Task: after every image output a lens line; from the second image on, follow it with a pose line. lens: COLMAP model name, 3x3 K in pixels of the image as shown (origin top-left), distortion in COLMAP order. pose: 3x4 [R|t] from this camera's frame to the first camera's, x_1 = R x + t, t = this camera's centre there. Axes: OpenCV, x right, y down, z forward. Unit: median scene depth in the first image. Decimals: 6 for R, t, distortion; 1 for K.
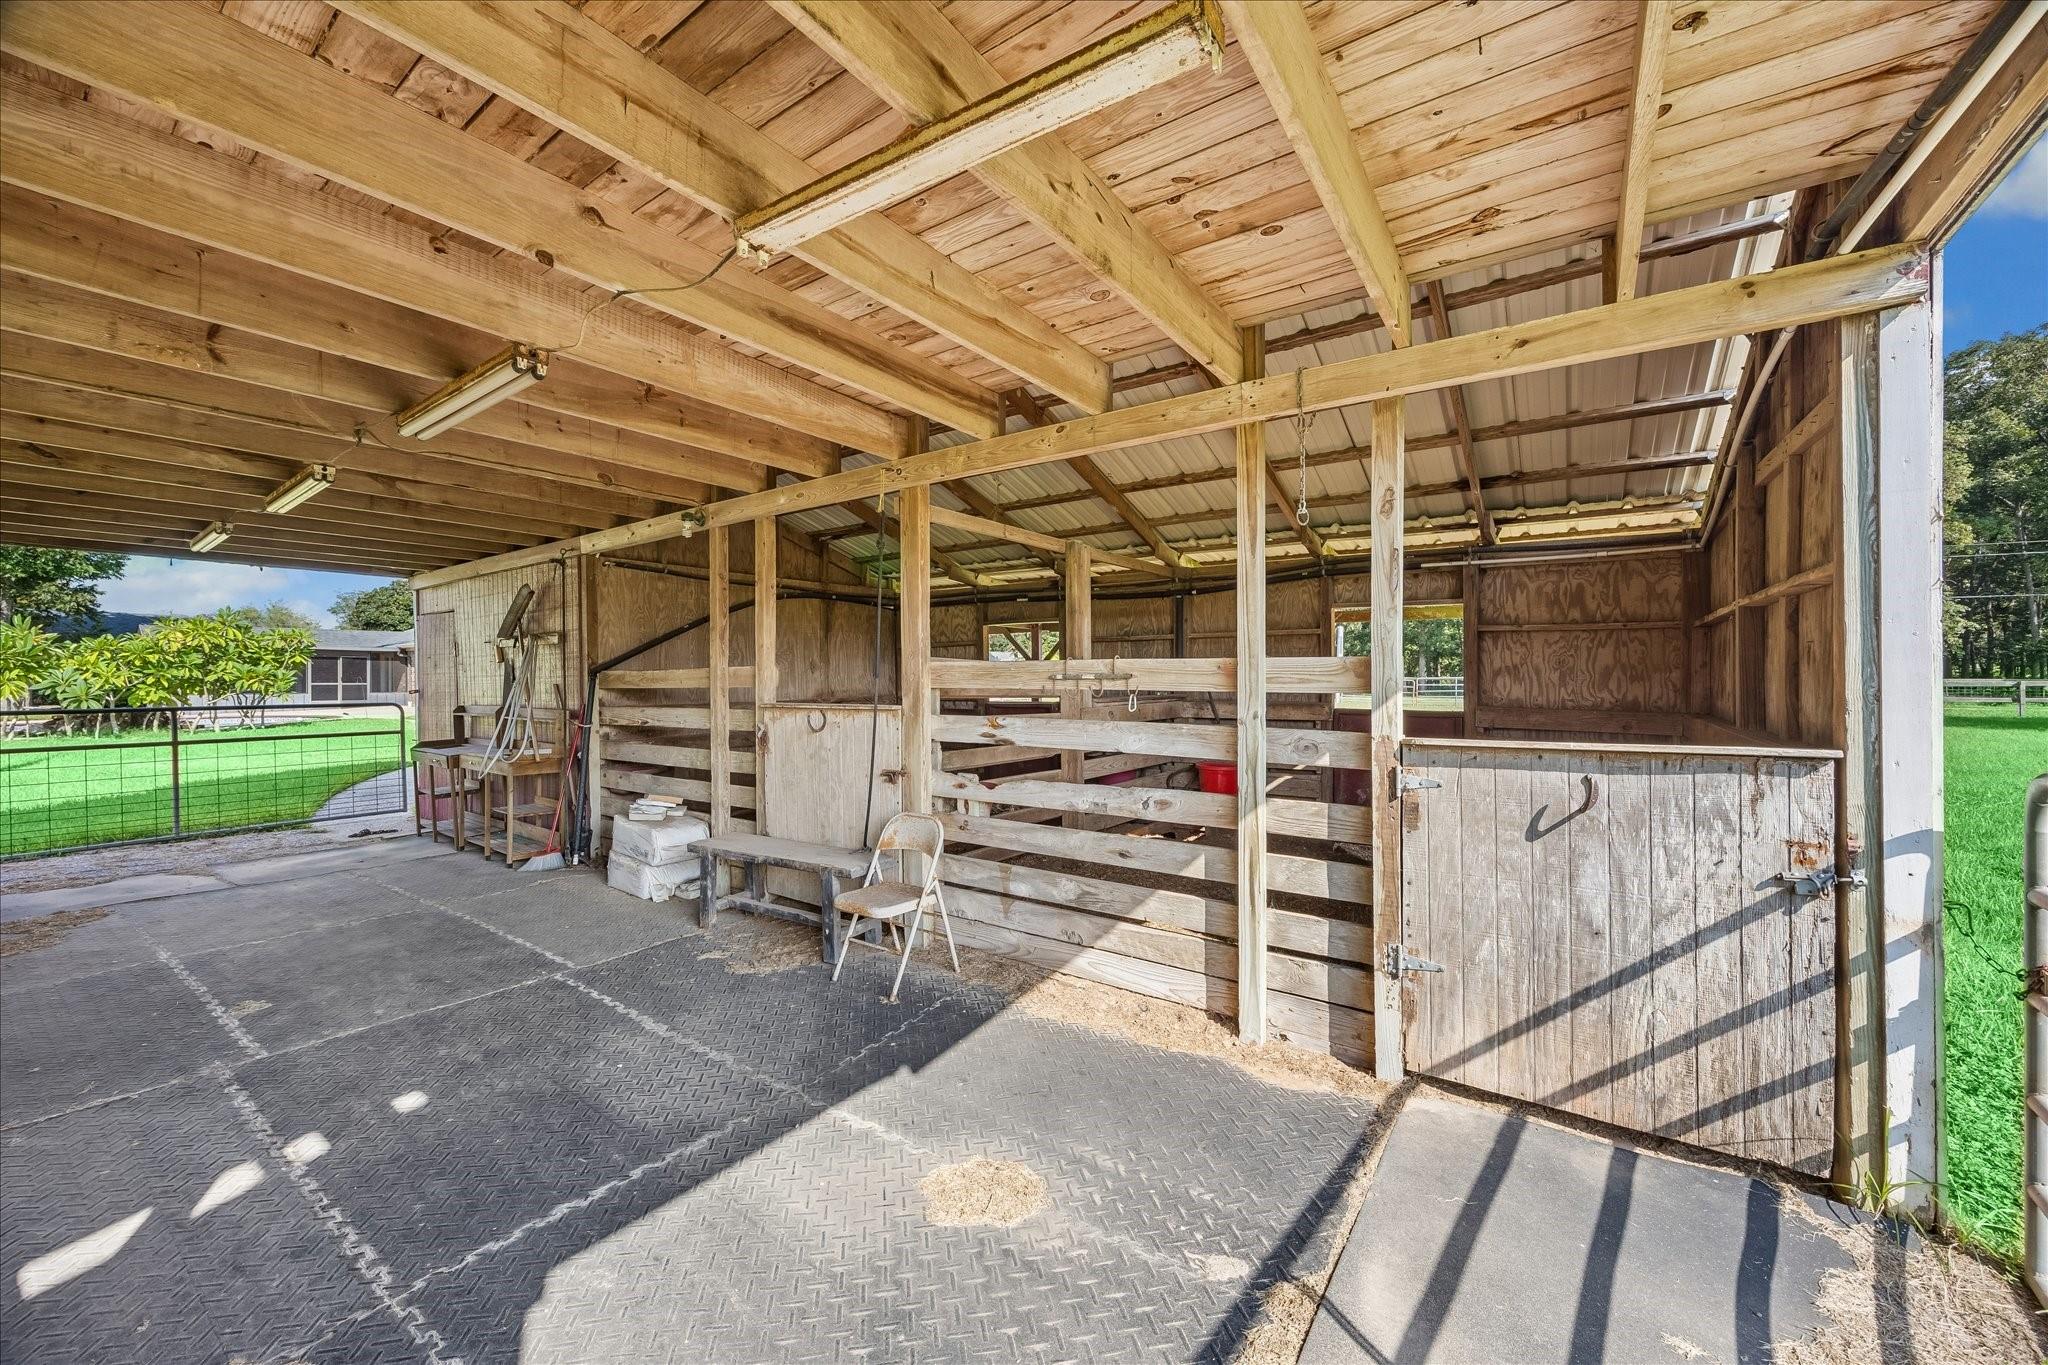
lens RADIAL K [[785.8, 0, 1027.7], [0, 785.8, 678.0], [0, 0, 1]] dist [0.010259, -0.000231]
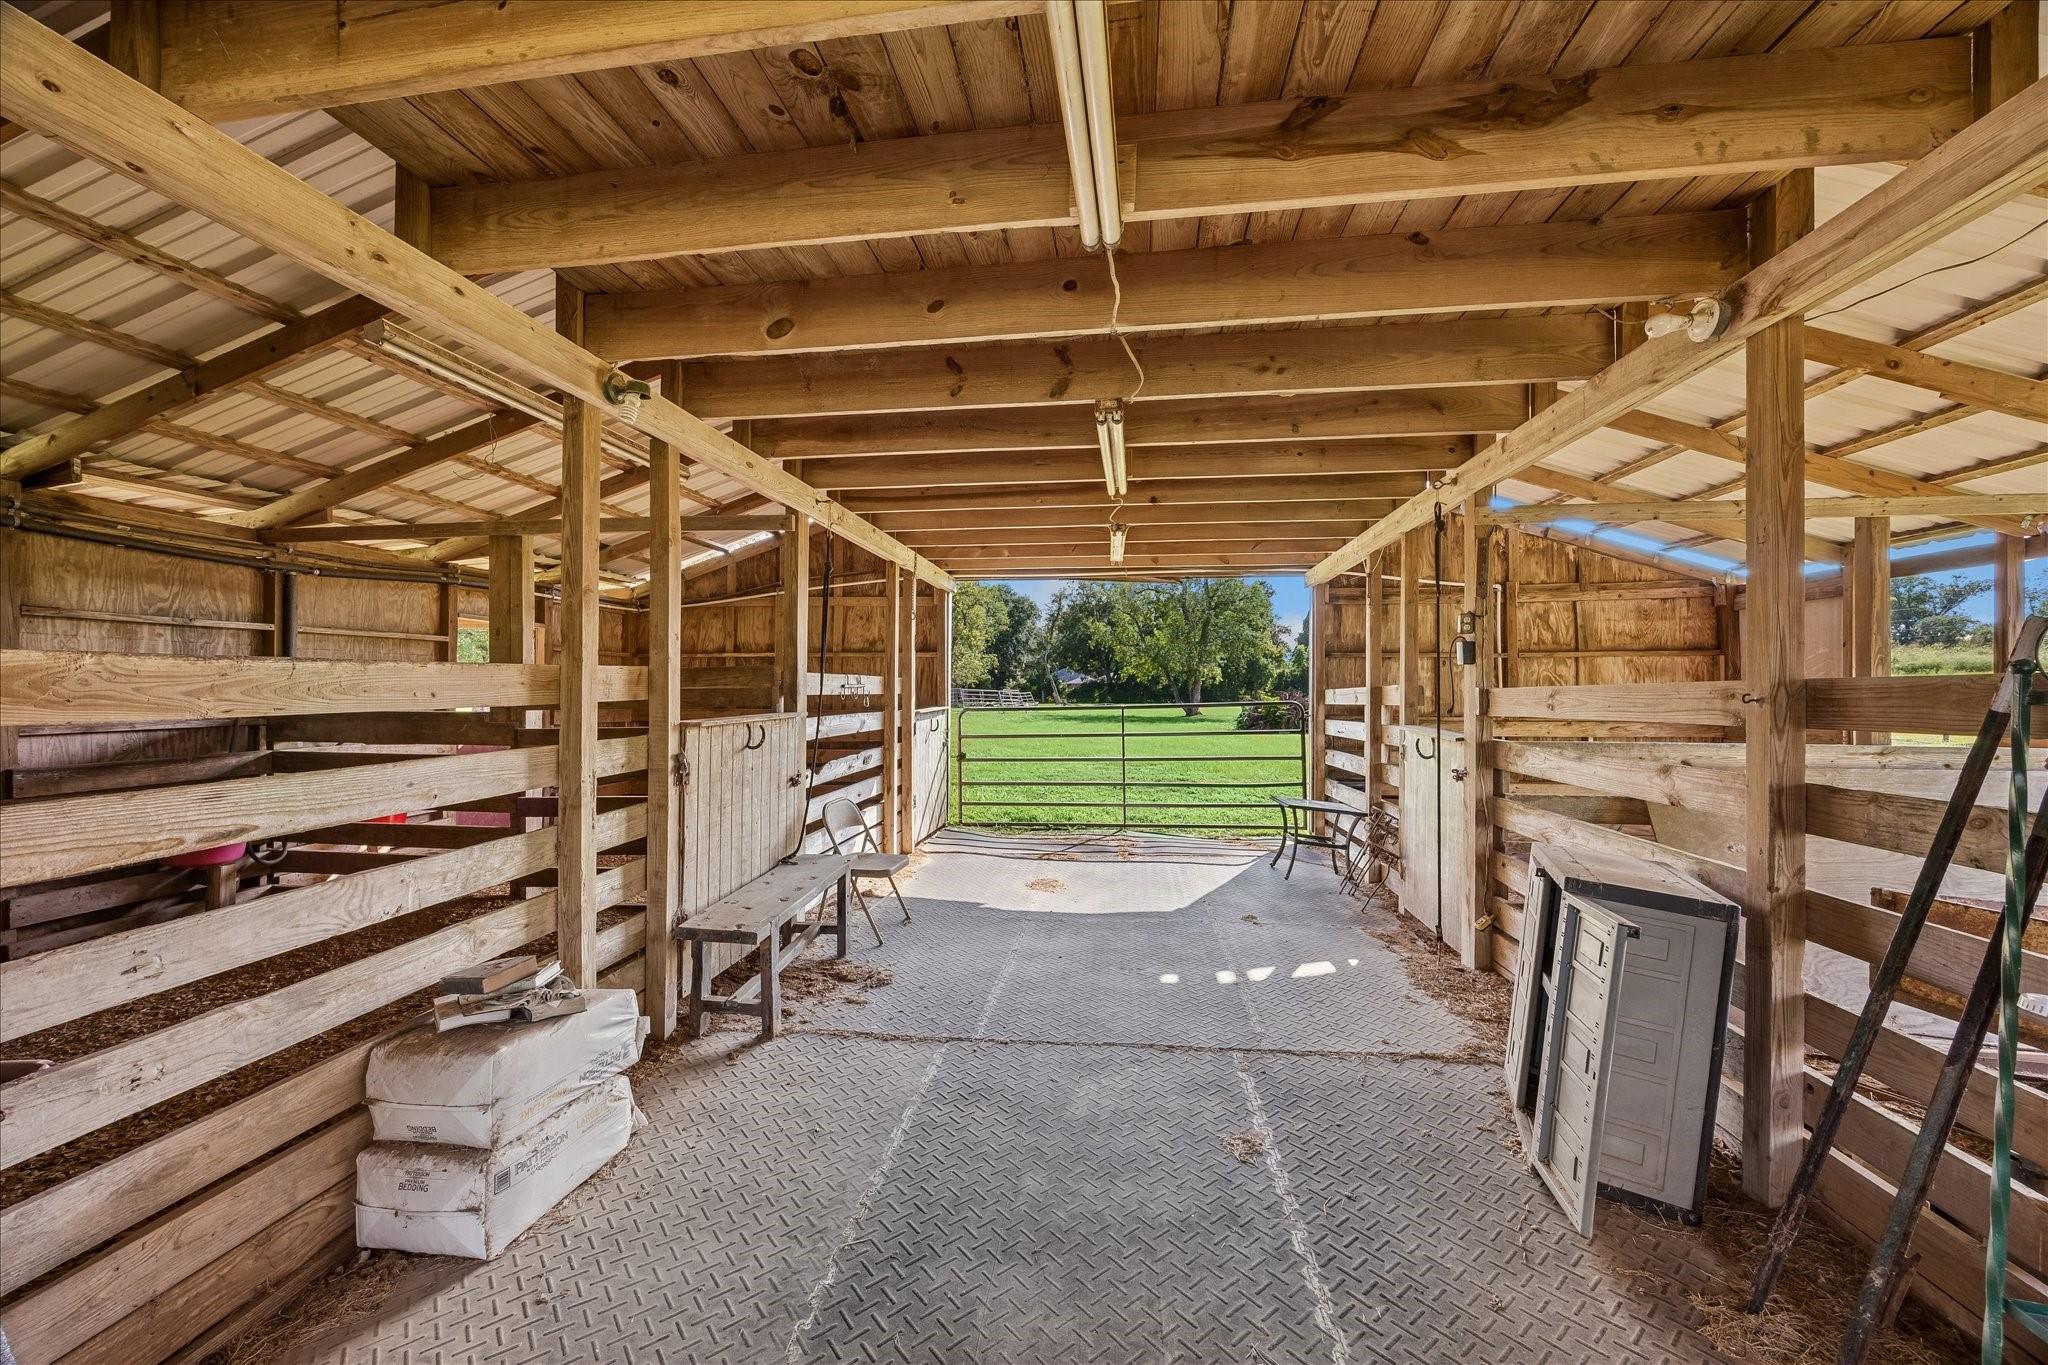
lens RADIAL K [[785.8, 0, 1030.5], [0, 785.8, 684.8], [0, 0, 1]] dist [0.010259, -0.000231]
pose [[-0.460318, 0.009541, 0.887703, -1.149057], [0.004363, 0.999954, -0.008485, 0.010516], [-0.887743, -0.000033, -0.460339, 1.117344]]
